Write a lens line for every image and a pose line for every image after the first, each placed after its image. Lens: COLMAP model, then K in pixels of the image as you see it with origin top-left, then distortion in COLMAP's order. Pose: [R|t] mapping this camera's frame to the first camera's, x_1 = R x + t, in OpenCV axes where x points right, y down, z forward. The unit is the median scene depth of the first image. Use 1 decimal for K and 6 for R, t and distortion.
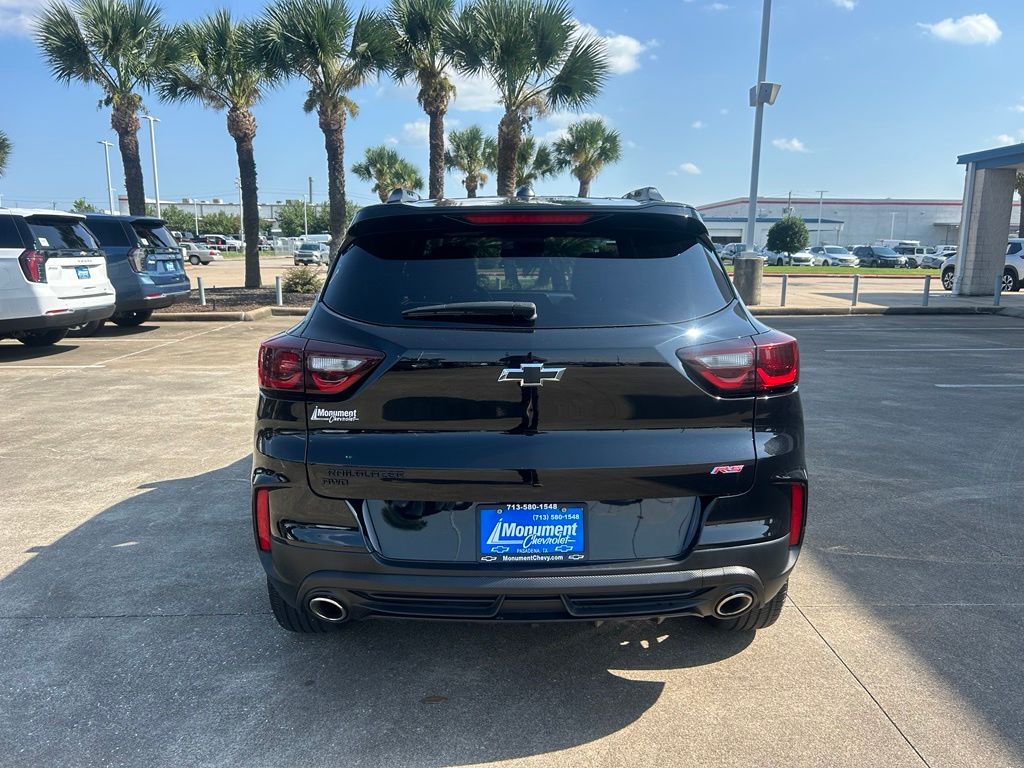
lens RADIAL K [[770.0, 0, 517.3], [0, 770.0, 403.4], [0, 0, 1]] dist [0.051074, -0.057959]
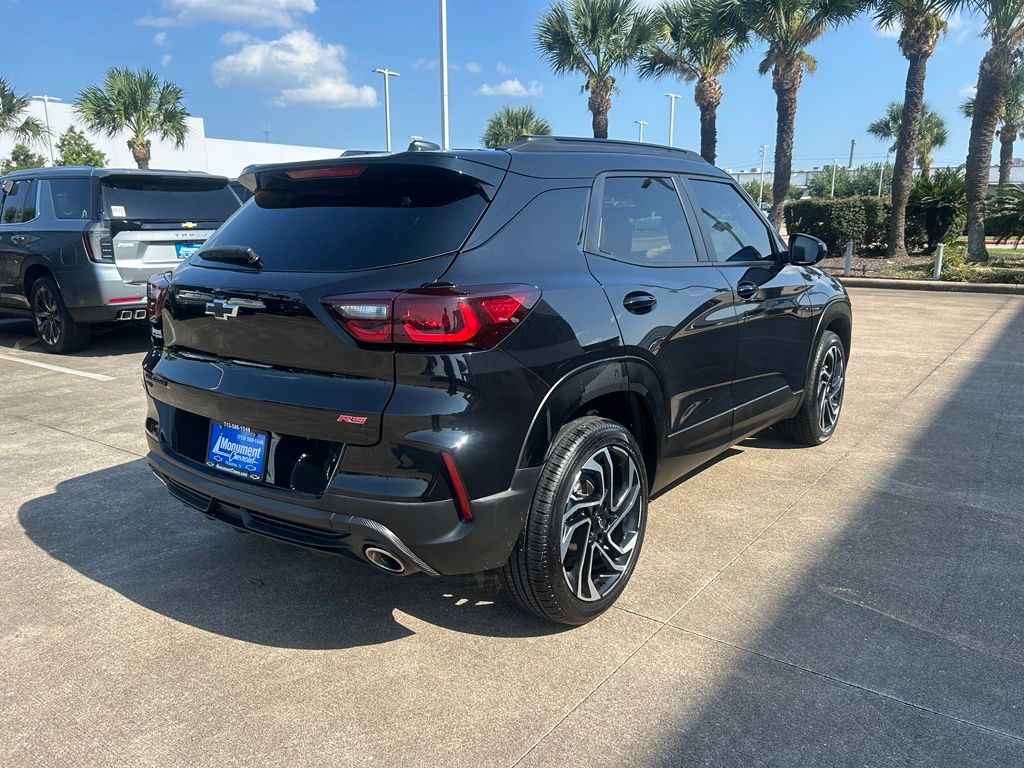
lens RADIAL K [[760.2, 0, 517.9], [0, 760.2, 403.0], [0, 0, 1]] dist [0.065263, -0.074868]
pose [[0.795013, 0.138042, -0.590677, 0.116624], [-0.113828, 0.990414, 0.078255, -0.004332], [0.595817, 0.005022, 0.803105, 0.038137]]
